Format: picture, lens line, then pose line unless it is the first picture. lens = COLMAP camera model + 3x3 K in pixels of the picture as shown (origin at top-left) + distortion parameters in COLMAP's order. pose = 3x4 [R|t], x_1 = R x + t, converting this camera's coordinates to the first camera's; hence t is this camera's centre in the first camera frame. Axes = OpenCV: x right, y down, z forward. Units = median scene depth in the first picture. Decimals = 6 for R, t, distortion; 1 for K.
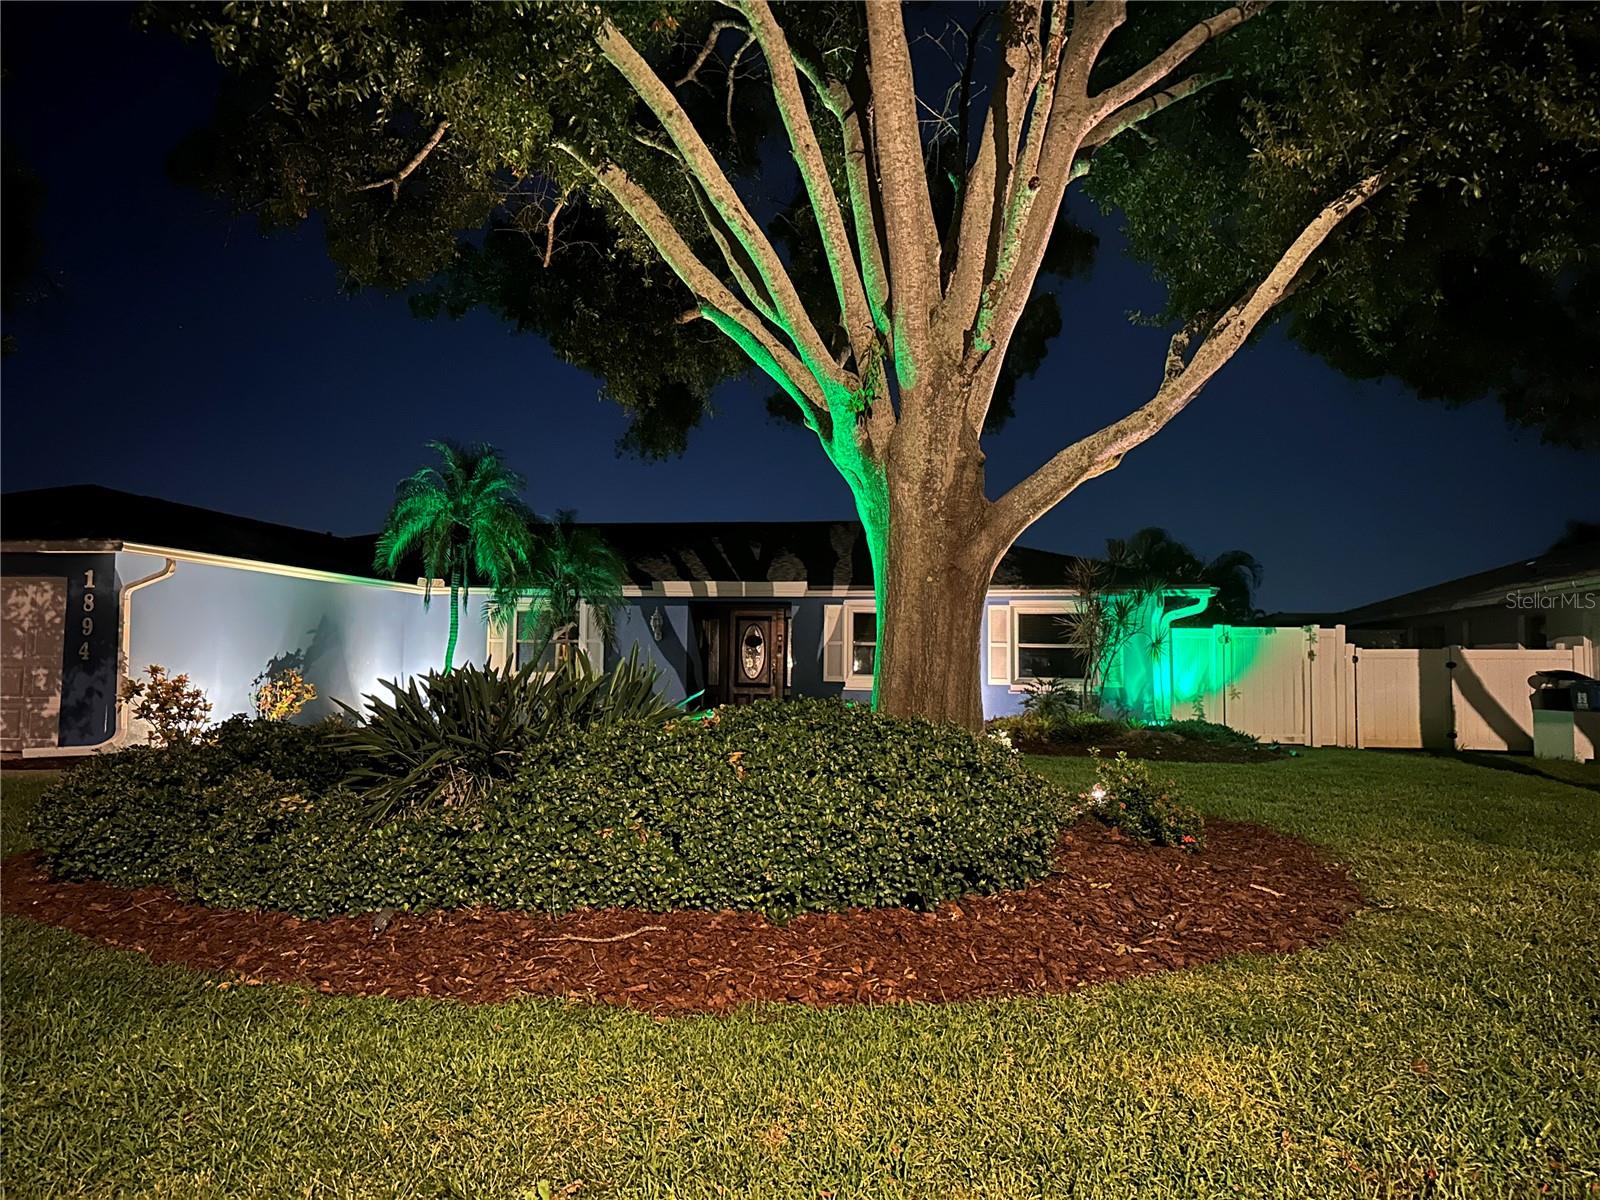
lens RADIAL K [[1106.9, 0, 800.0], [0, 1106.9, 600.0], [0, 0, 1]] dist [0.118864, -0.152497]
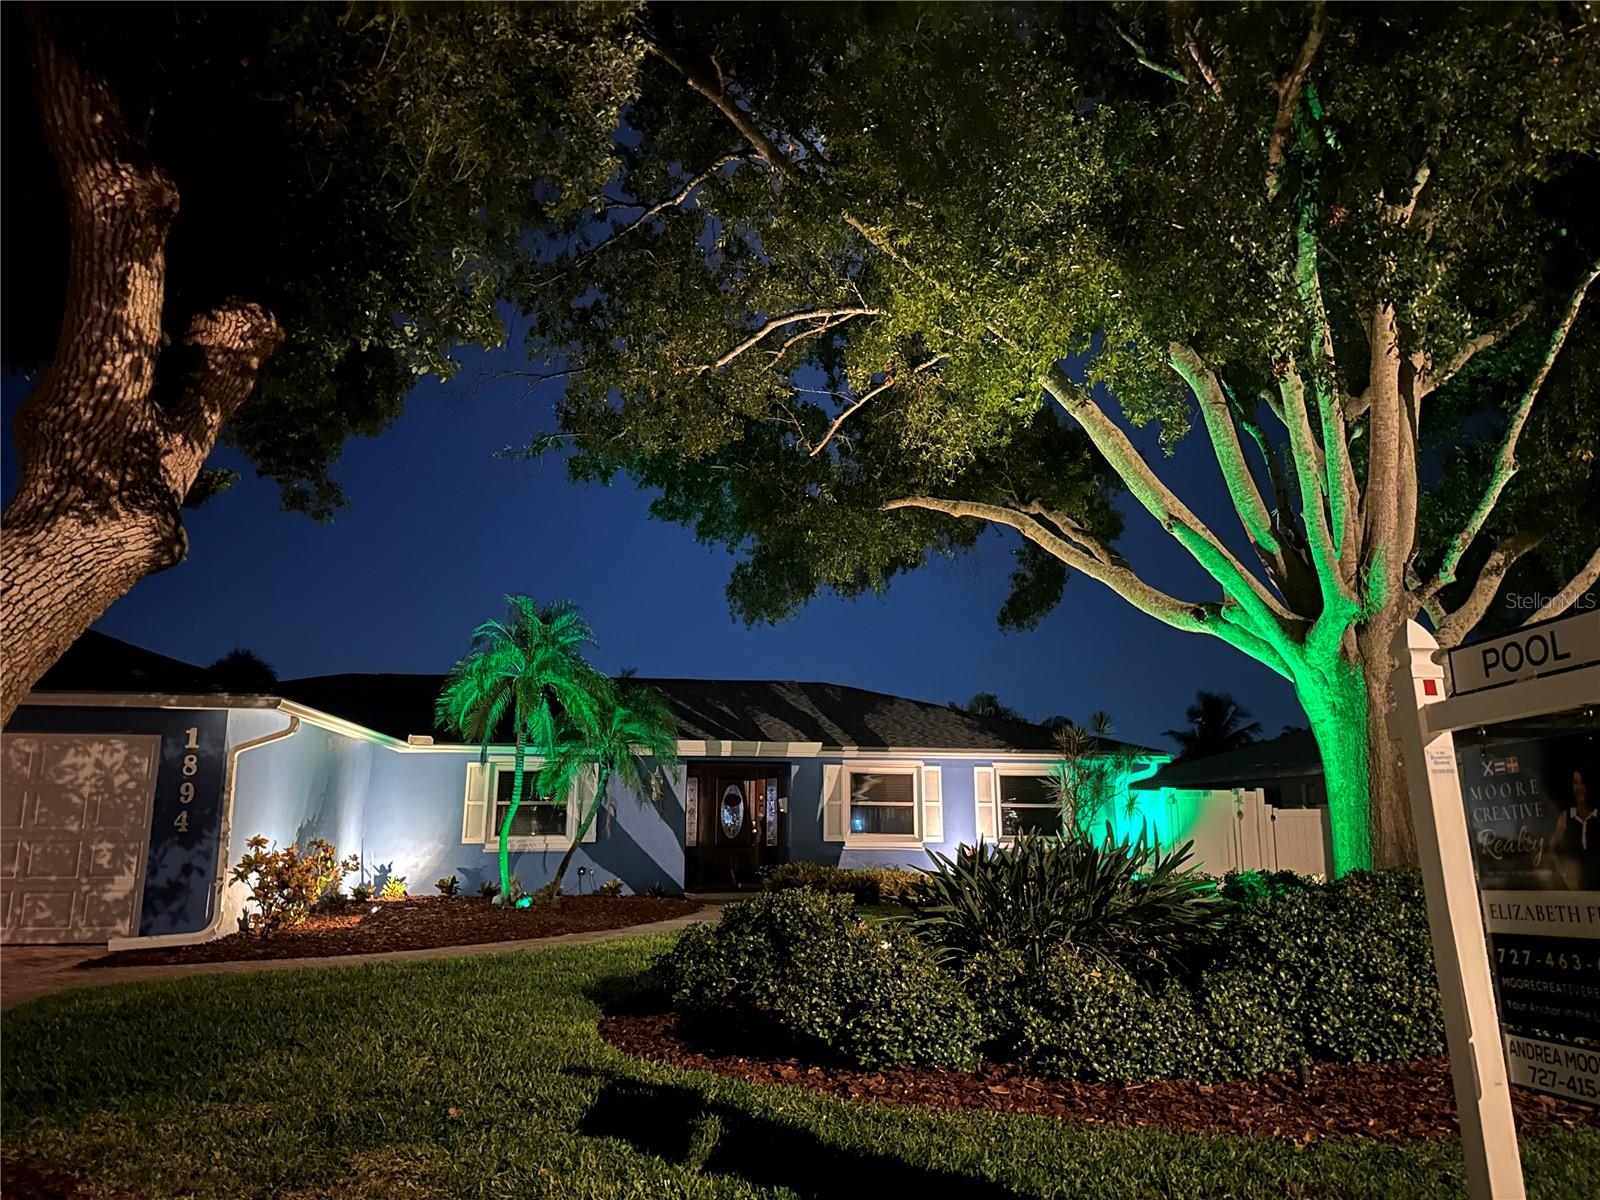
lens RADIAL K [[1106.9, 0, 800.0], [0, 1106.9, 600.0], [0, 0, 1]] dist [0.118864, -0.152497]
pose [[0.950270, 0.052675, 0.306939, -0.442730], [-0.011320, 0.990783, -0.134988, -0.011032], [-0.311220, 0.124801, 0.942108, 0.012122]]
